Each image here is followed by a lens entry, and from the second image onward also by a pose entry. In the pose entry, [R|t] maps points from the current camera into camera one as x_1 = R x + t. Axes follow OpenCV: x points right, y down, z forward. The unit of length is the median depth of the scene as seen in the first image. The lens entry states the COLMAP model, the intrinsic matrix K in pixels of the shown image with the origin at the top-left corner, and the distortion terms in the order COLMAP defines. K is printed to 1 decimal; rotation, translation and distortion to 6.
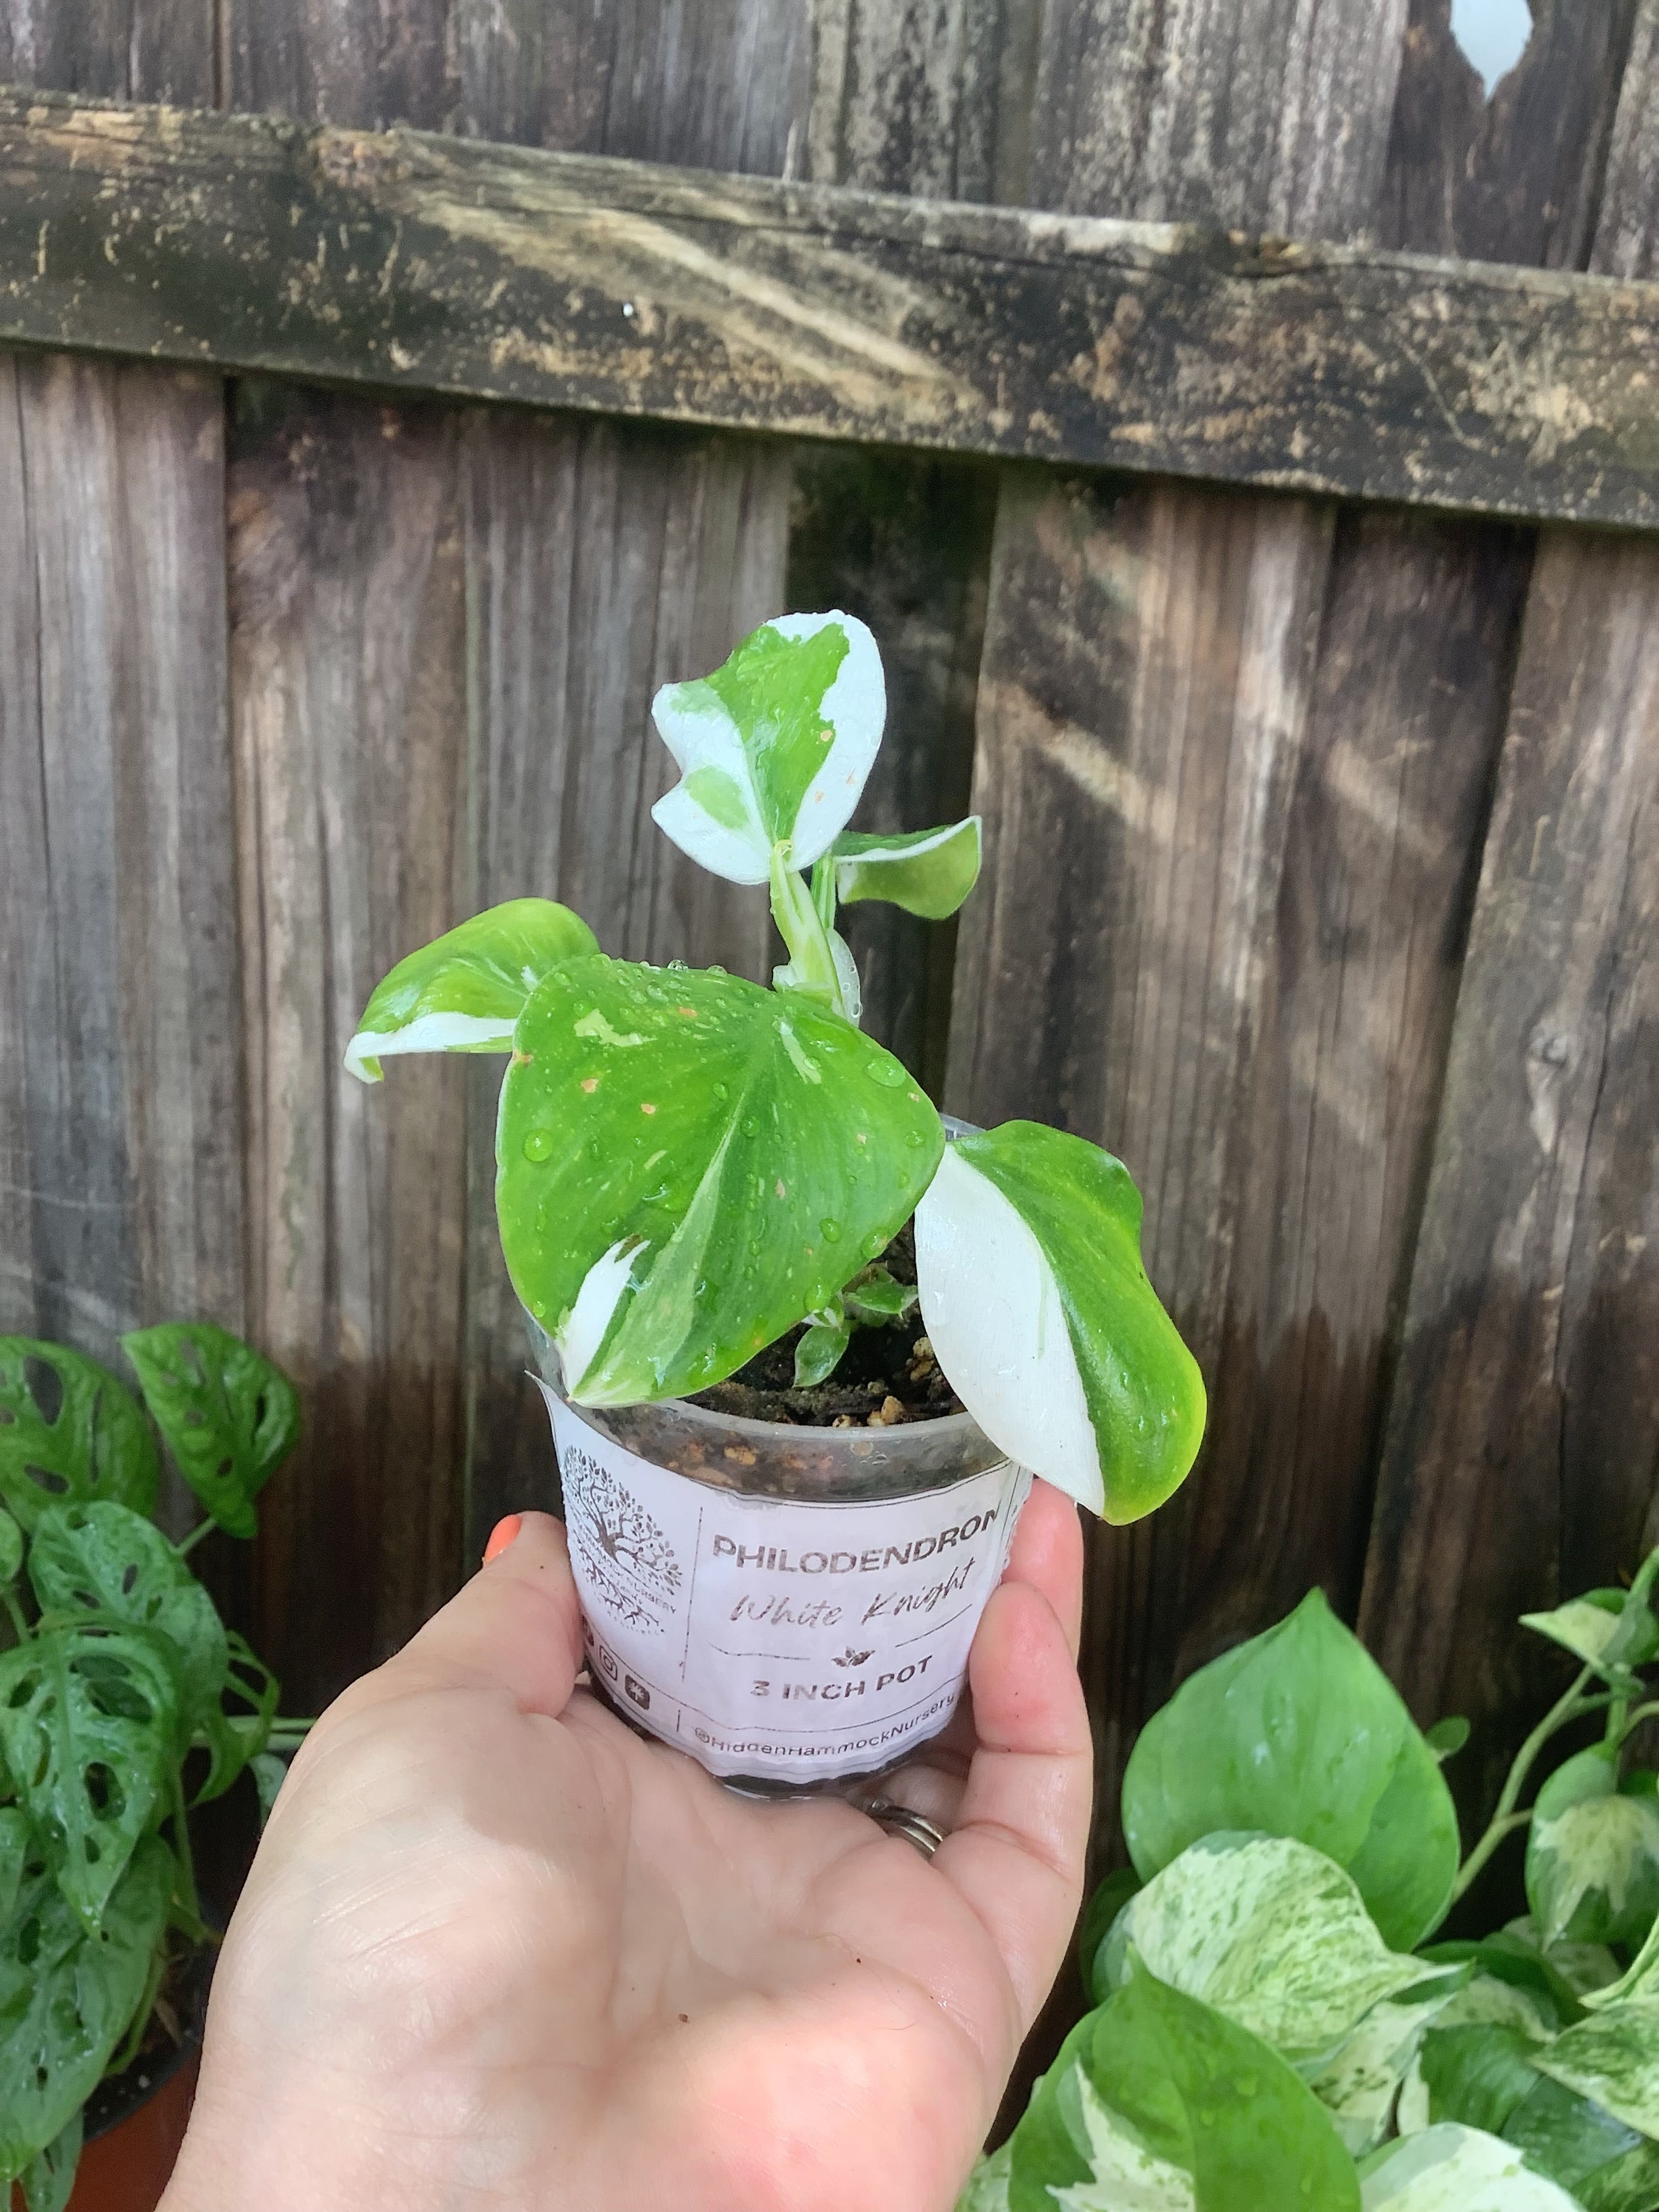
lens RADIAL K [[2041.6, 0, 809.5], [0, 2041.6, 1170.9], [0, 0, 1]] dist [0.041798, -0.140567]
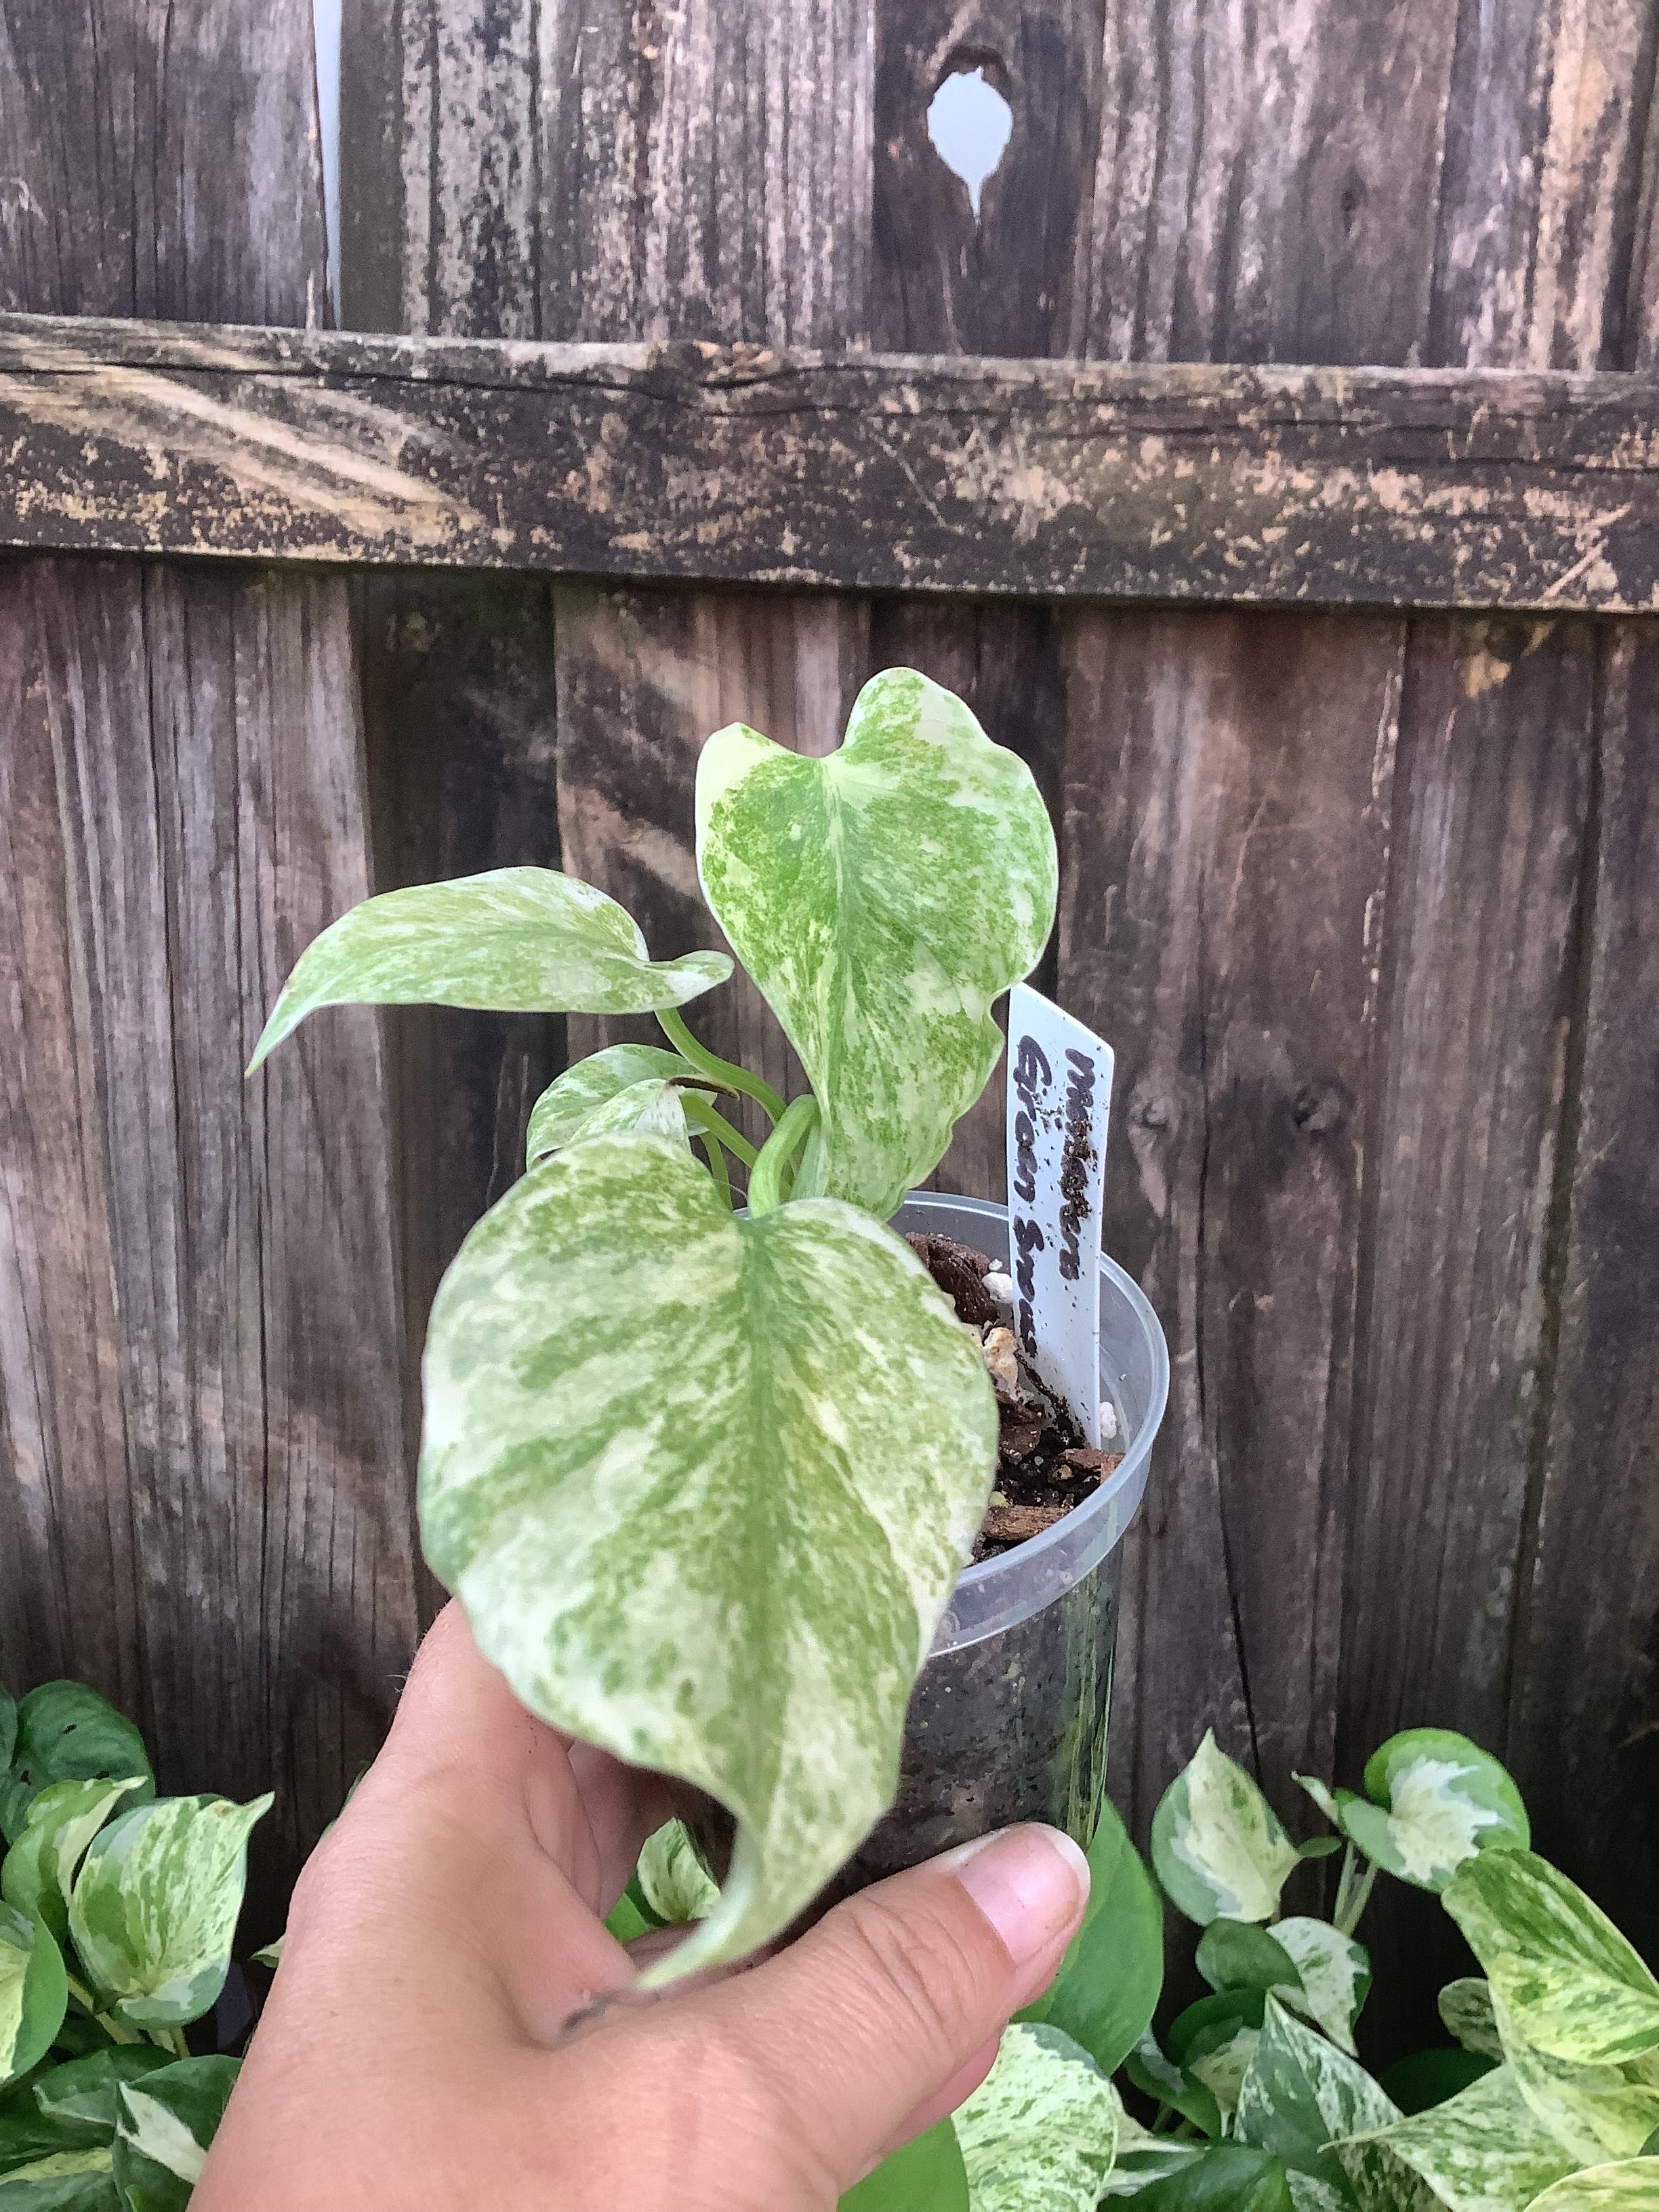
lens RADIAL K [[2087.6, 0, 814.4], [0, 2087.6, 1167.3], [0, 0, 1]] dist [0.016658, -0.091240]
pose [[0.998084, -0.051955, -0.033610, 0.263674], [0.049681, 0.996631, -0.065257, 0.029349], [0.036887, 0.063462, 0.997302, -0.032277]]
